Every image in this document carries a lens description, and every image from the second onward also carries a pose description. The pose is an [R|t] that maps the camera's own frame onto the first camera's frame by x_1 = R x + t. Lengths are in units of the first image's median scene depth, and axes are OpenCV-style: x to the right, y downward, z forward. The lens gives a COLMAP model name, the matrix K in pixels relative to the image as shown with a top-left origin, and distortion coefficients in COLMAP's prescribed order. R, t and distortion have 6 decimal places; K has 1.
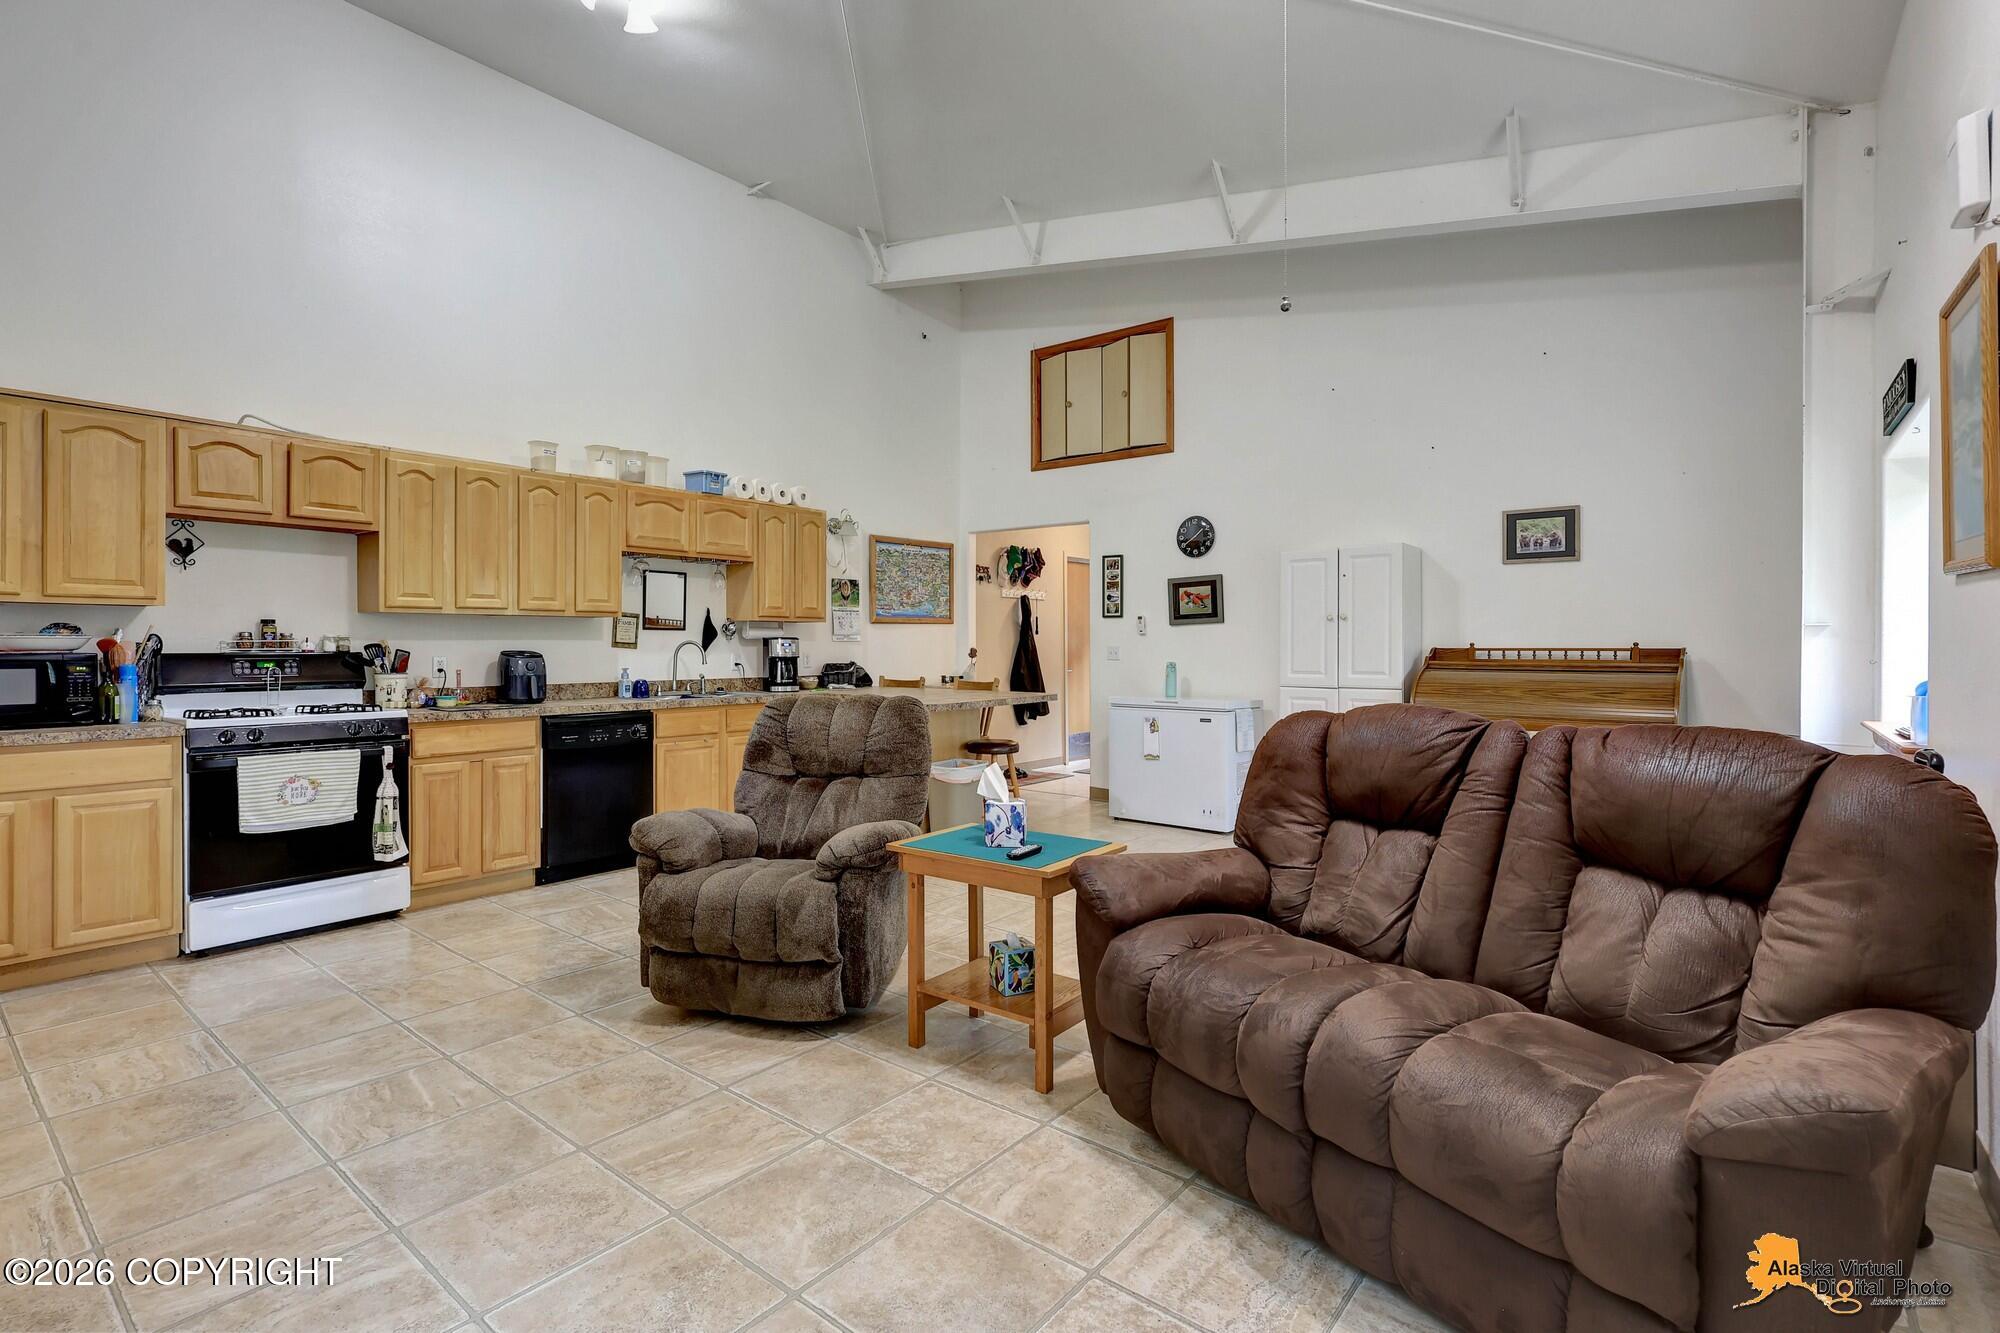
lens RADIAL K [[933.8, 0, 994.1], [0, 933.8, 646.9], [0, 0, 1]] dist [0.009816, 0.000107]
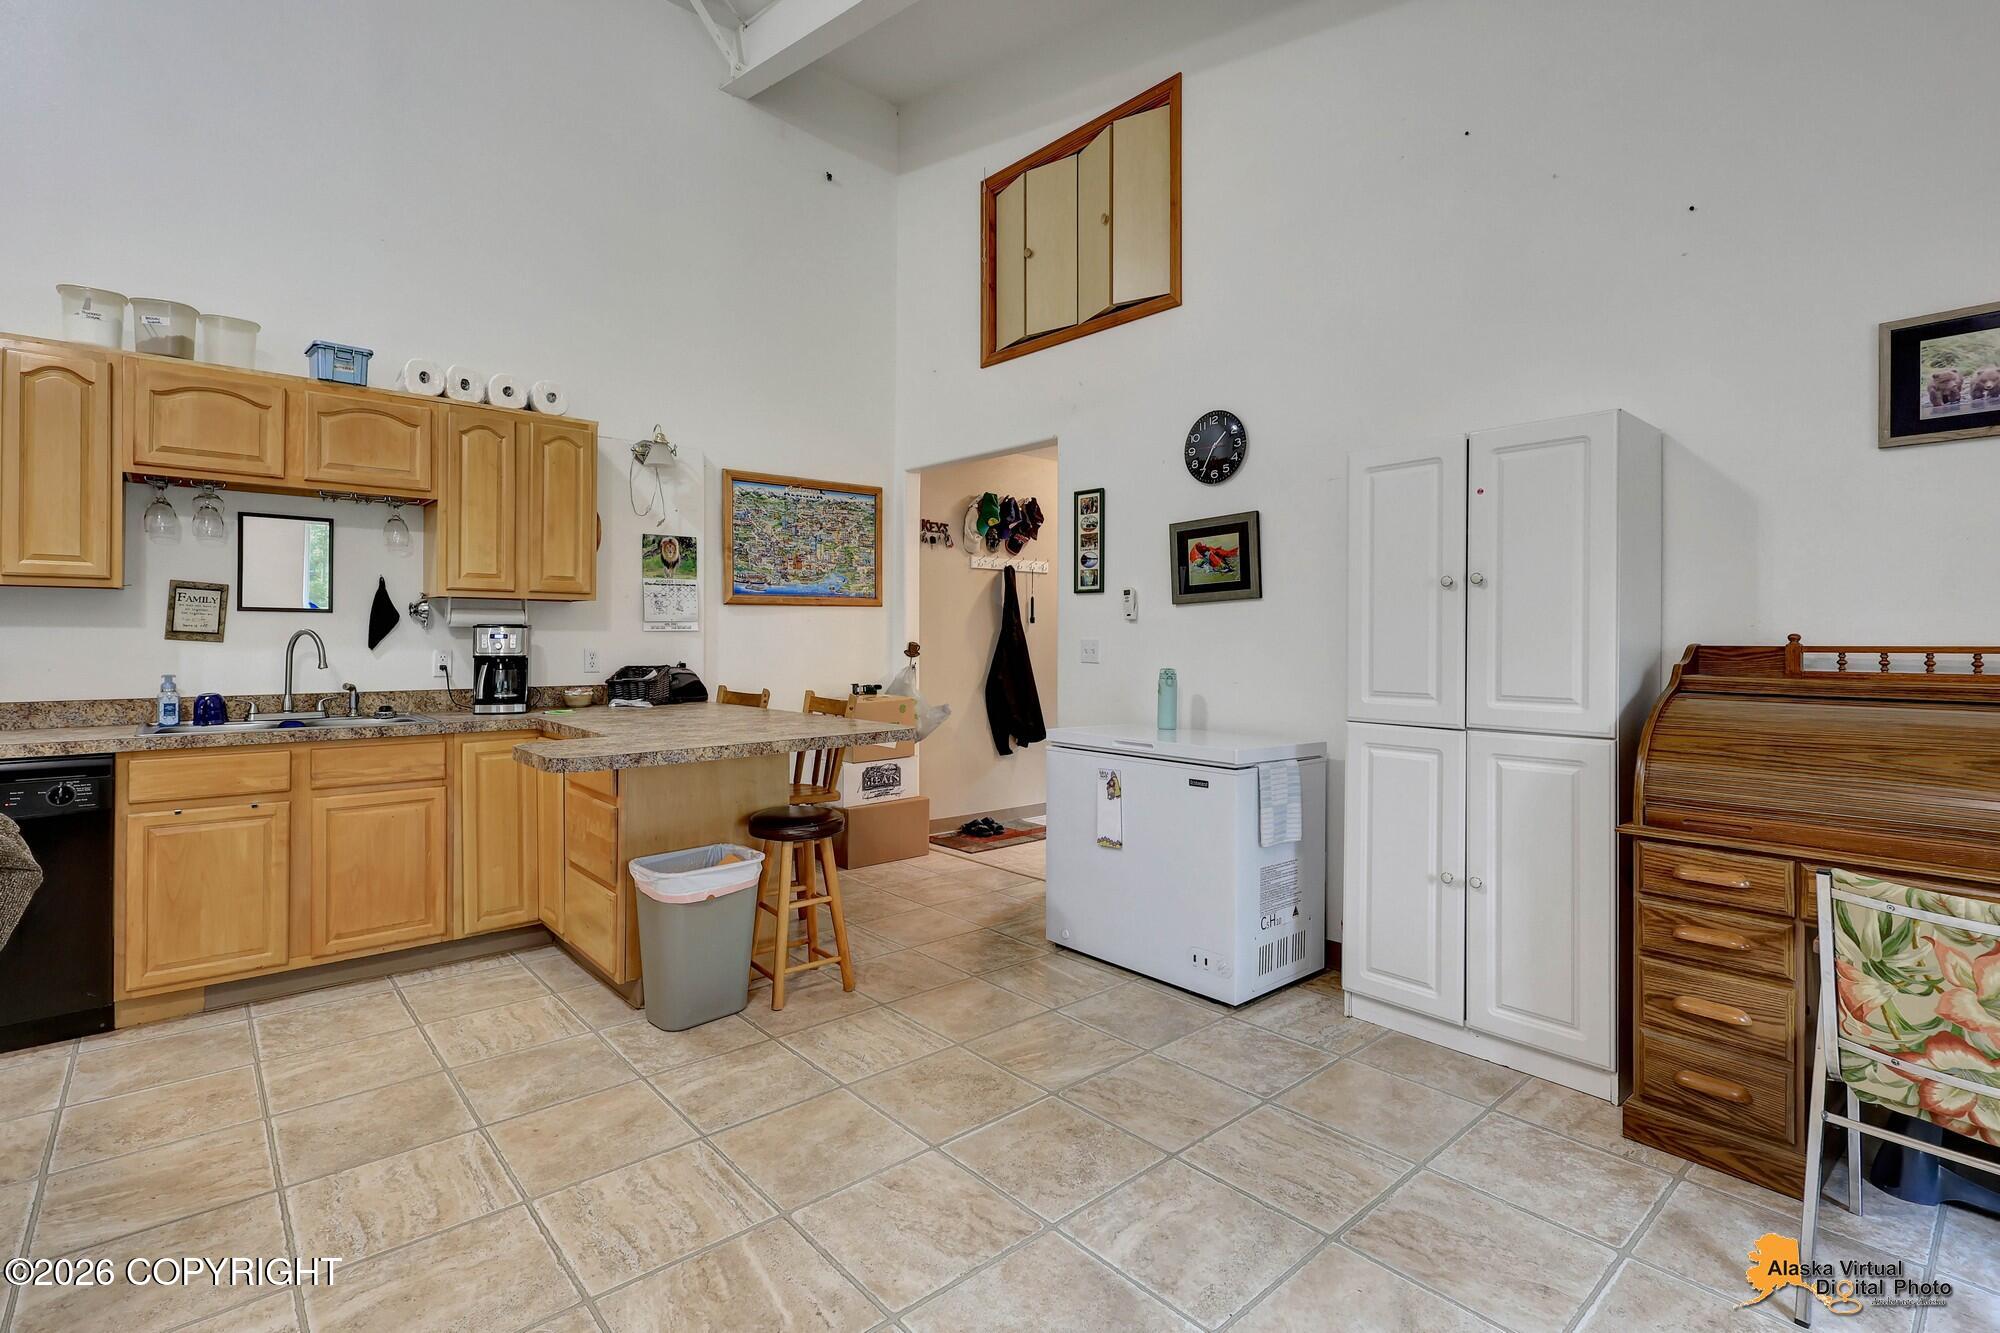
lens RADIAL K [[925.8, 0, 989.5], [0, 925.8, 647.4], [0, 0, 1]] dist [-0.004220, 0.000349]
pose [[0.985732, 0.003887, -0.168279, 0.199695], [-0.002741, 0.999971, 0.007041, -0.000101], [0.168302, -0.006479, 0.985714, 0.480055]]
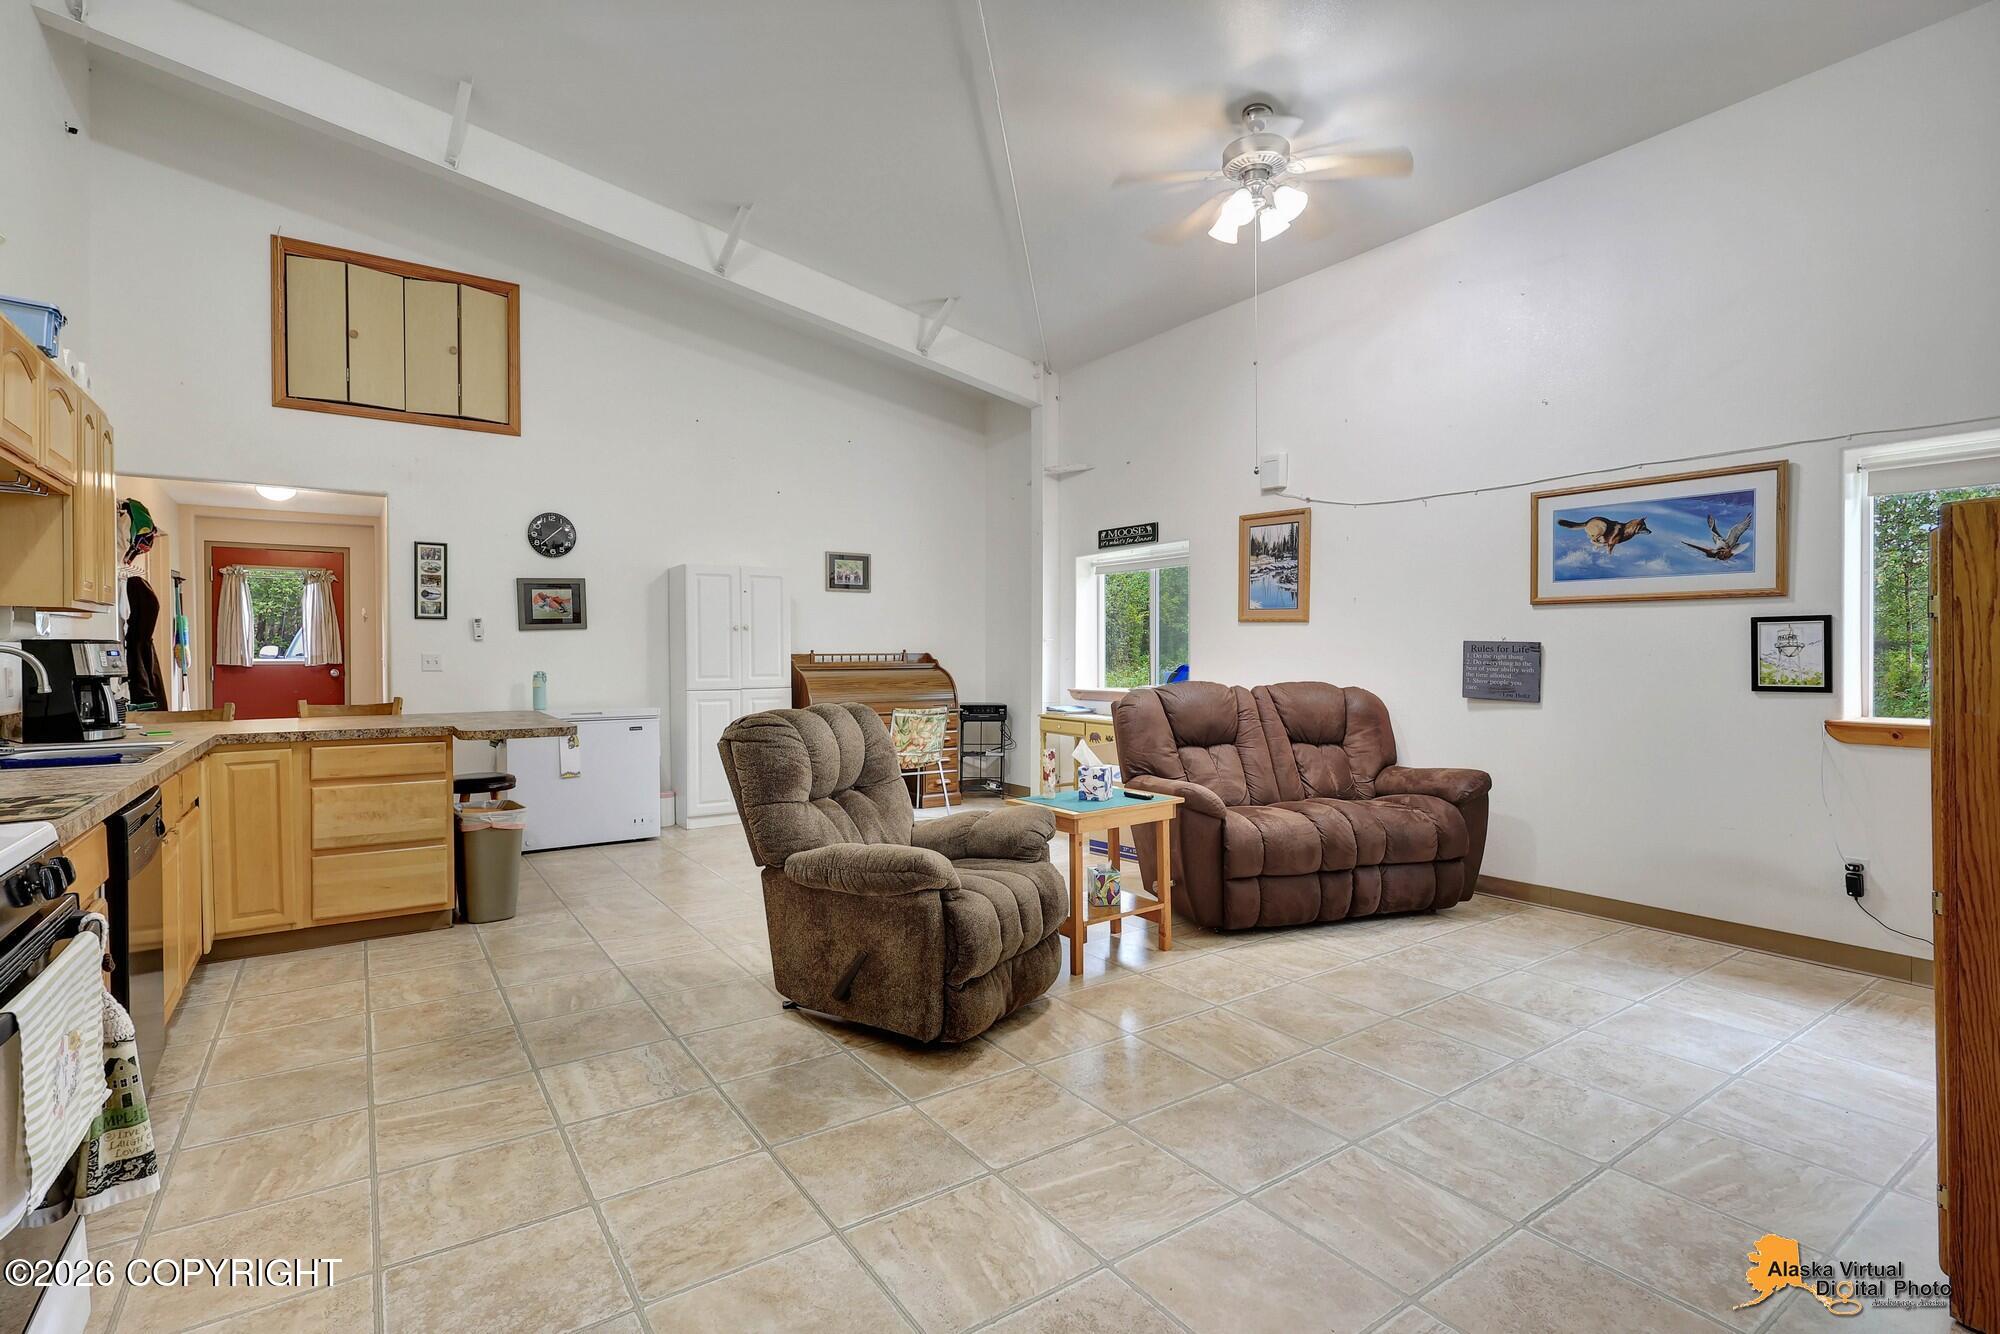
lens RADIAL K [[936.8, 0, 990.5], [0, 936.8, 659.0], [0, 0, 1]] dist [-0.001305, 0.000264]
pose [[0.284682, -0.009308, 0.958577, -0.626656], [0.005248, 0.999953, 0.008152, -0.000695], [-0.958608, 0.002710, 0.284718, 0.363999]]
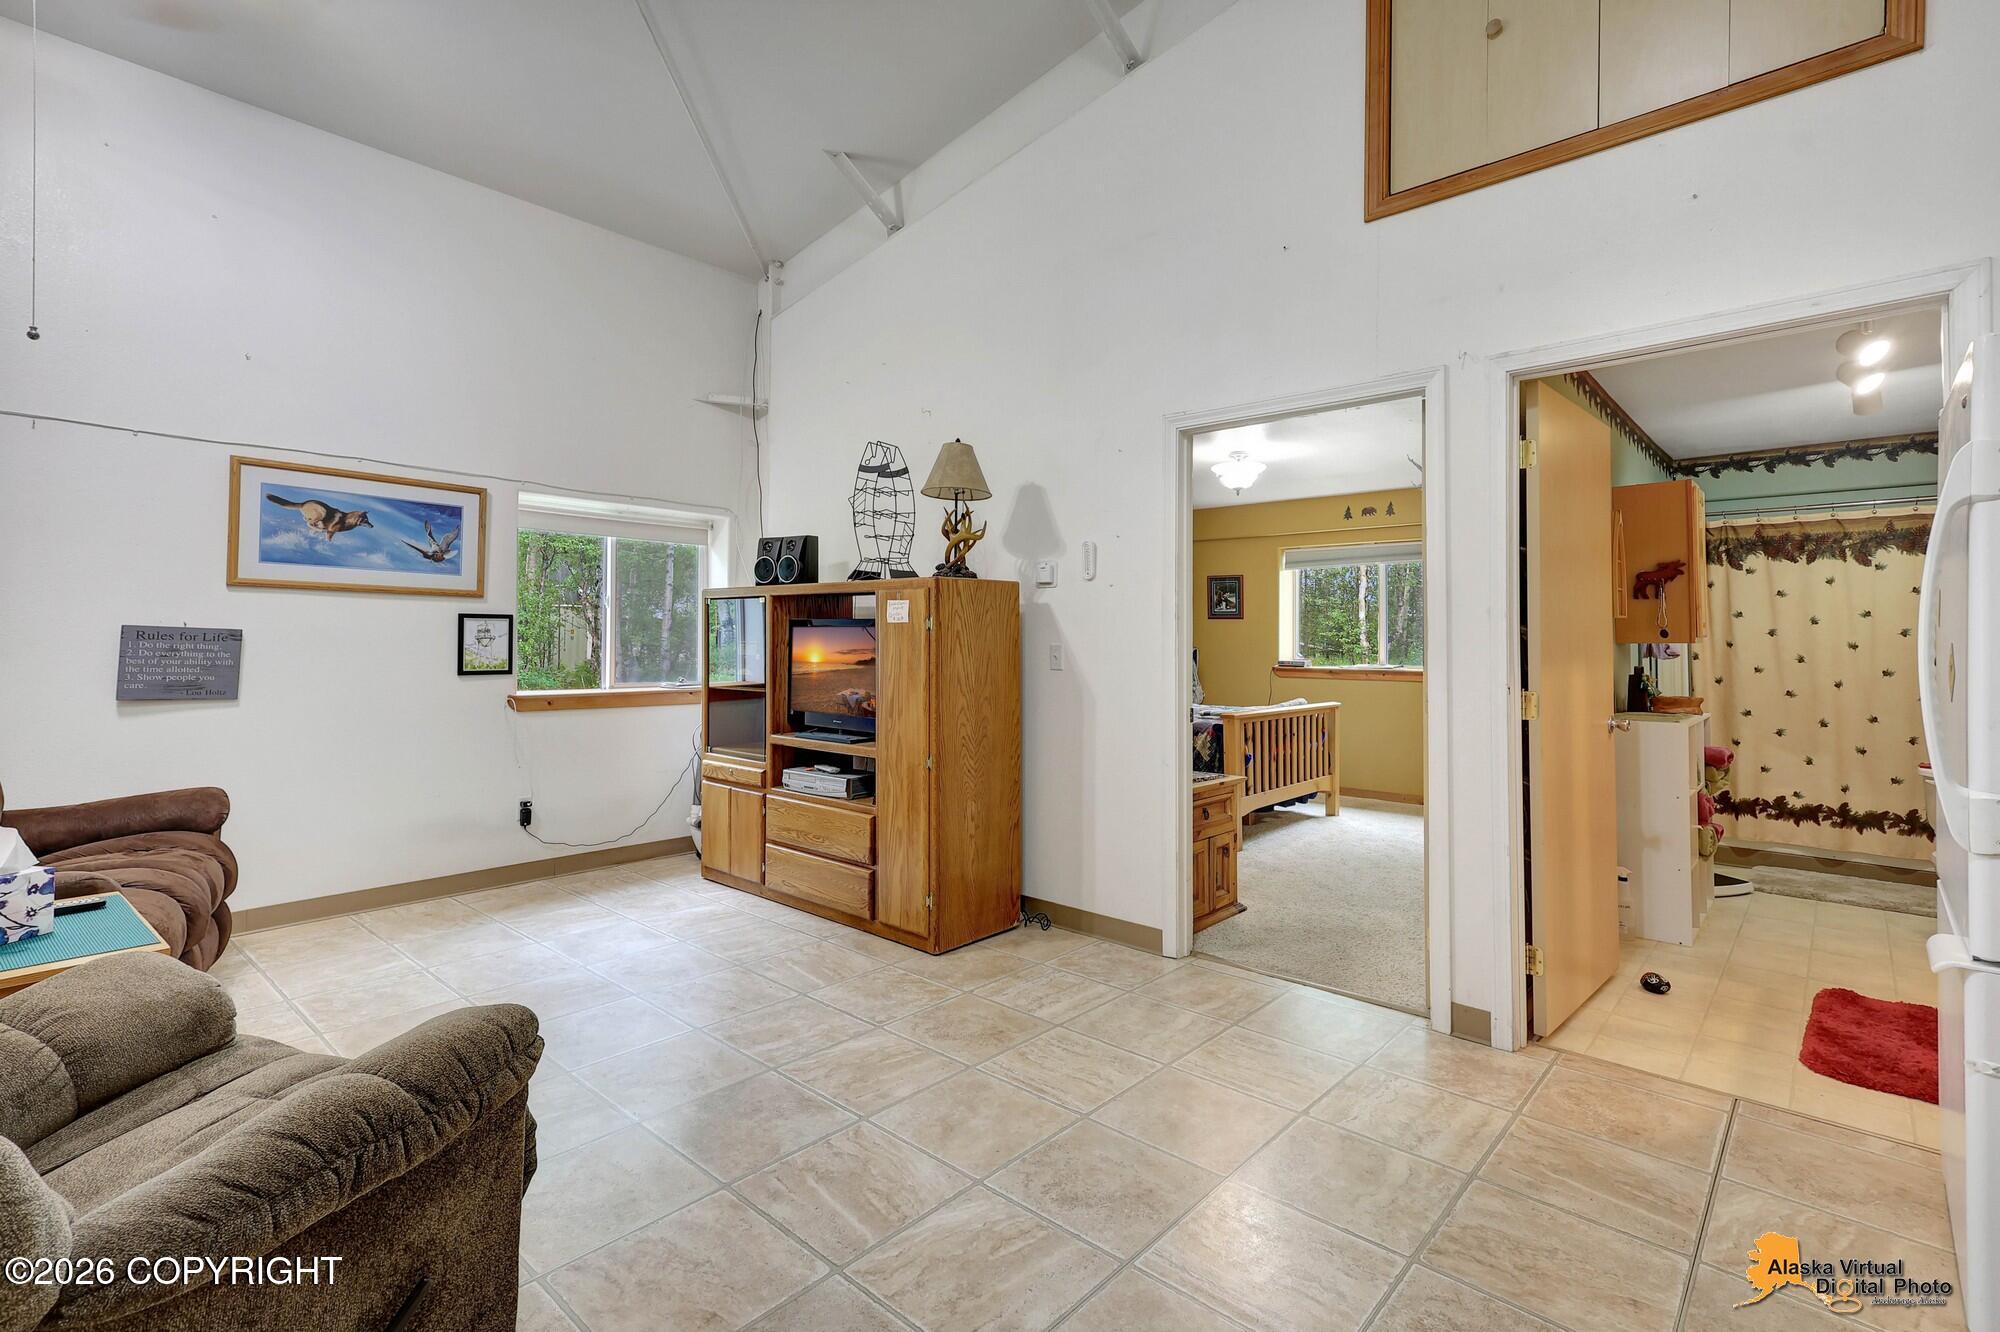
lens RADIAL K [[926.4, 0, 987.8], [0, 926.4, 623.7], [0, 0, 1]] dist [0.023099, 0.000193]
pose [[-0.998580, -0.007583, 0.052723, -0.339735], [-0.008693, 0.999745, -0.020854, -0.000819], [-0.052551, -0.021283, -0.998391, 0.773599]]
